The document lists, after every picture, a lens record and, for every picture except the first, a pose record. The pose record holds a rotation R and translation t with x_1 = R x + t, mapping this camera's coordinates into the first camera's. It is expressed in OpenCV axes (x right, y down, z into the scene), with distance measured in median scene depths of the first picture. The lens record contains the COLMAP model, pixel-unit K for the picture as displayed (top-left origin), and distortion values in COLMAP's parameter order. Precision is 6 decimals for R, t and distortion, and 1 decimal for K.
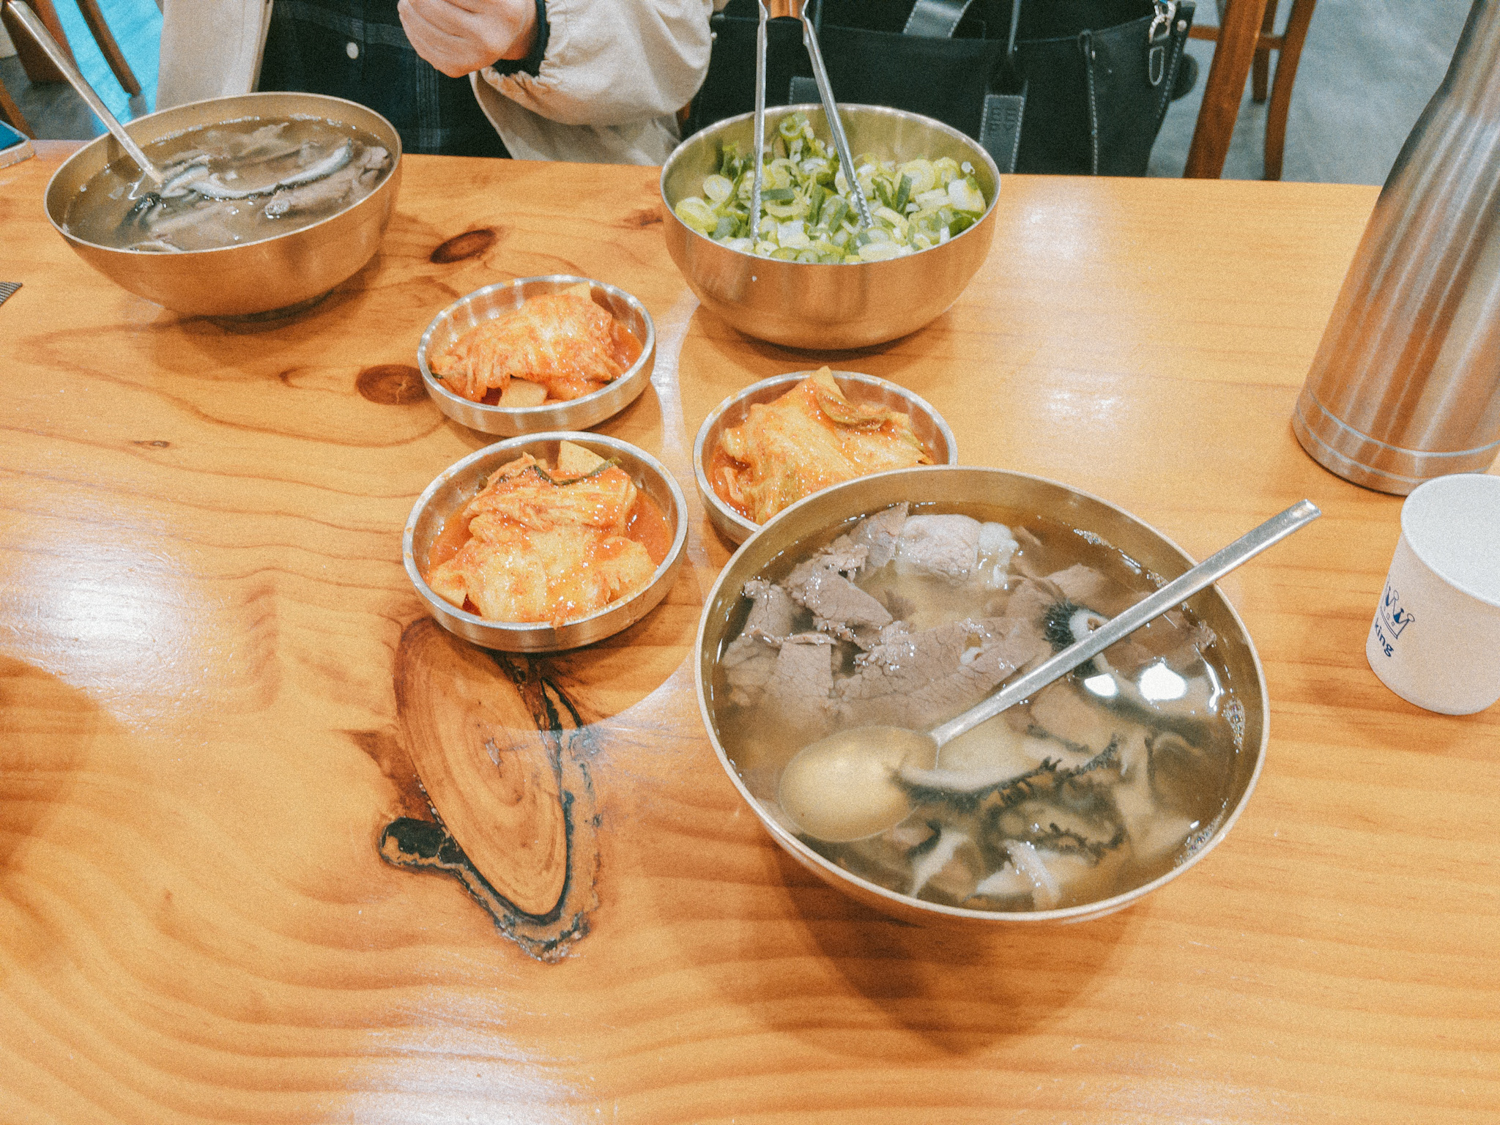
lens RADIAL K [[1145.4, 0, 750.0], [0, 1145.4, 562.5], [0, 0, 1]] dist [0.005626, -0.002049]
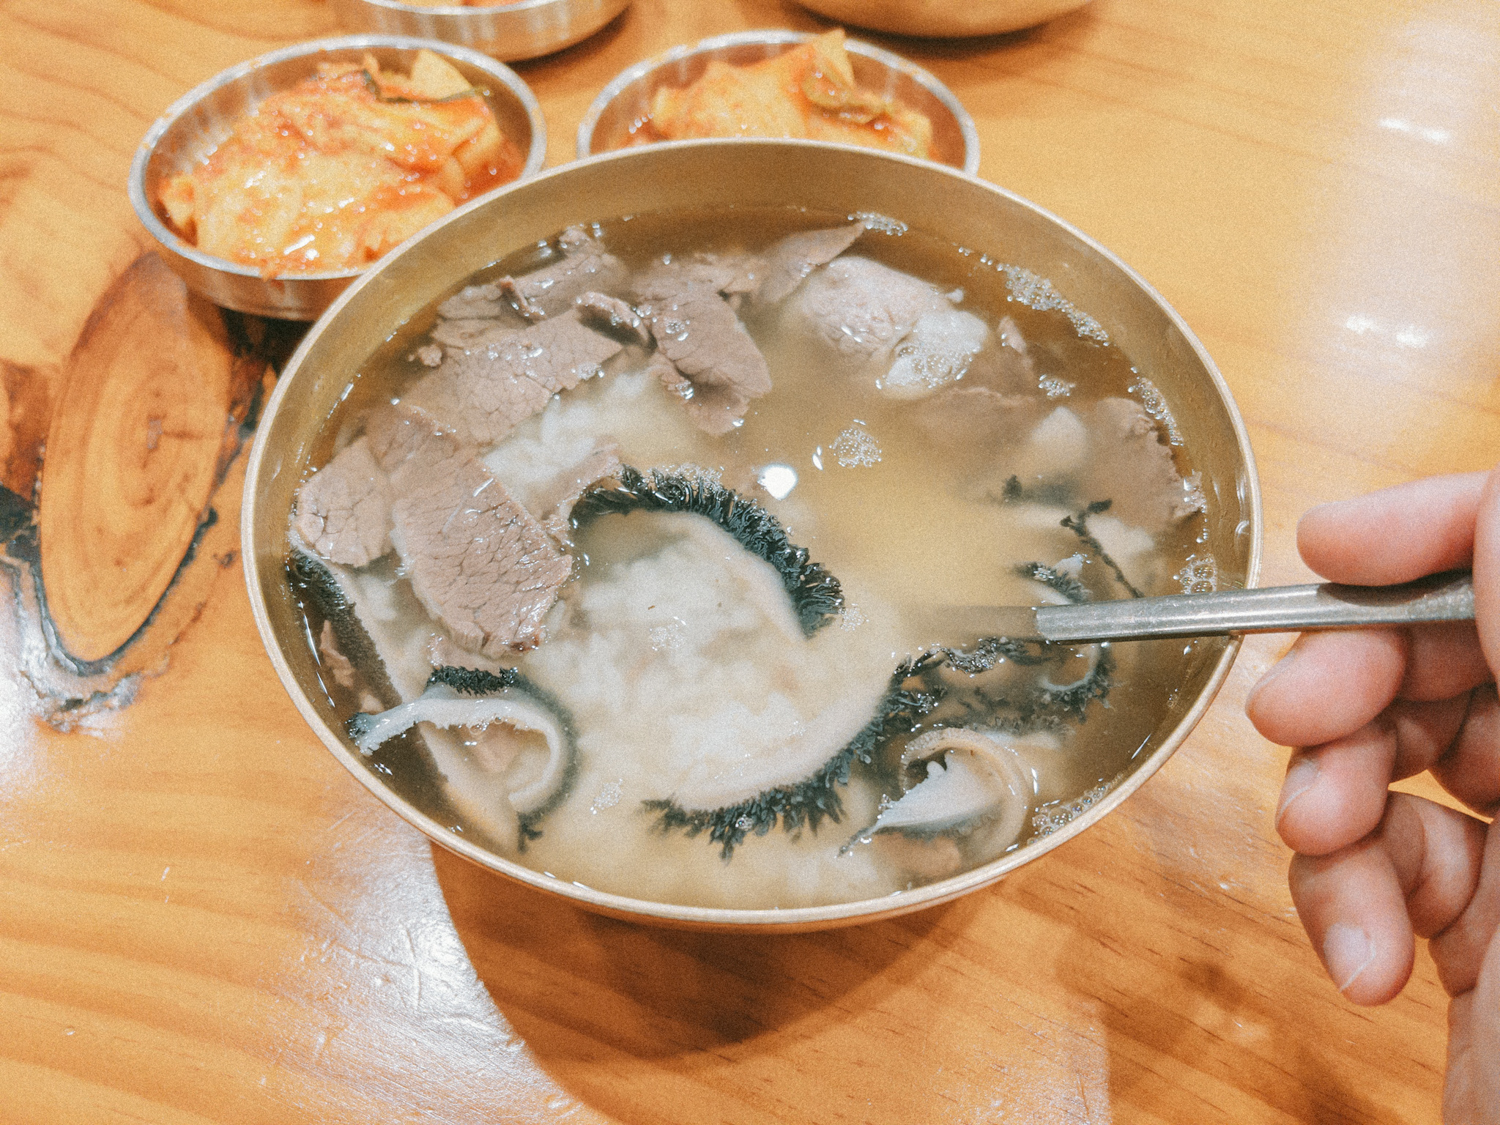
lens RADIAL K [[1145.4, 0, 750.0], [0, 1145.4, 562.5], [0, 0, 1]] dist [0.005626, -0.002049]
pose [[0.948988, 0.265398, -0.170253, 0.277825], [-0.240023, 0.958187, 0.155779, 0.045800], [0.204478, -0.106968, 0.973009, 0.394253]]
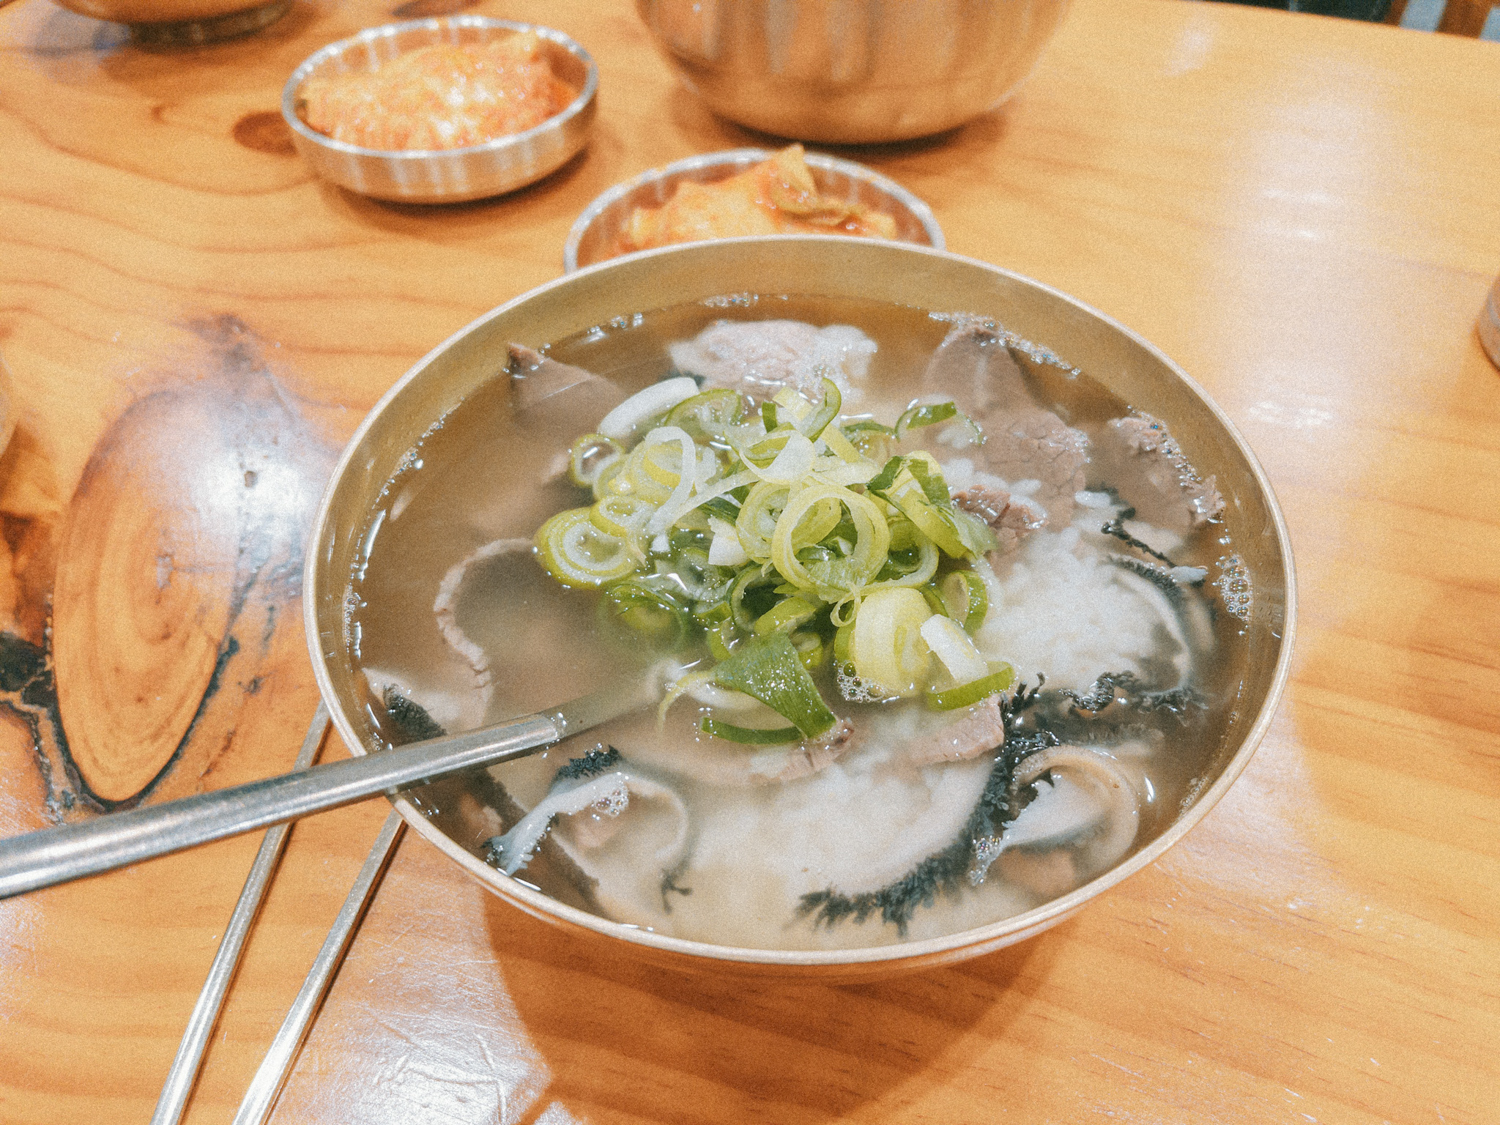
lens RADIAL K [[1143.5, 0, 750.0], [0, 1143.5, 562.5], [0, 0, 1]] dist [0.001392, 0.000345]
pose [[0.977168, 0.159913, -0.139898, 0.234132], [-0.156723, 0.987071, 0.033606, 0.084844], [0.143463, -0.010913, 0.989596, 0.372126]]
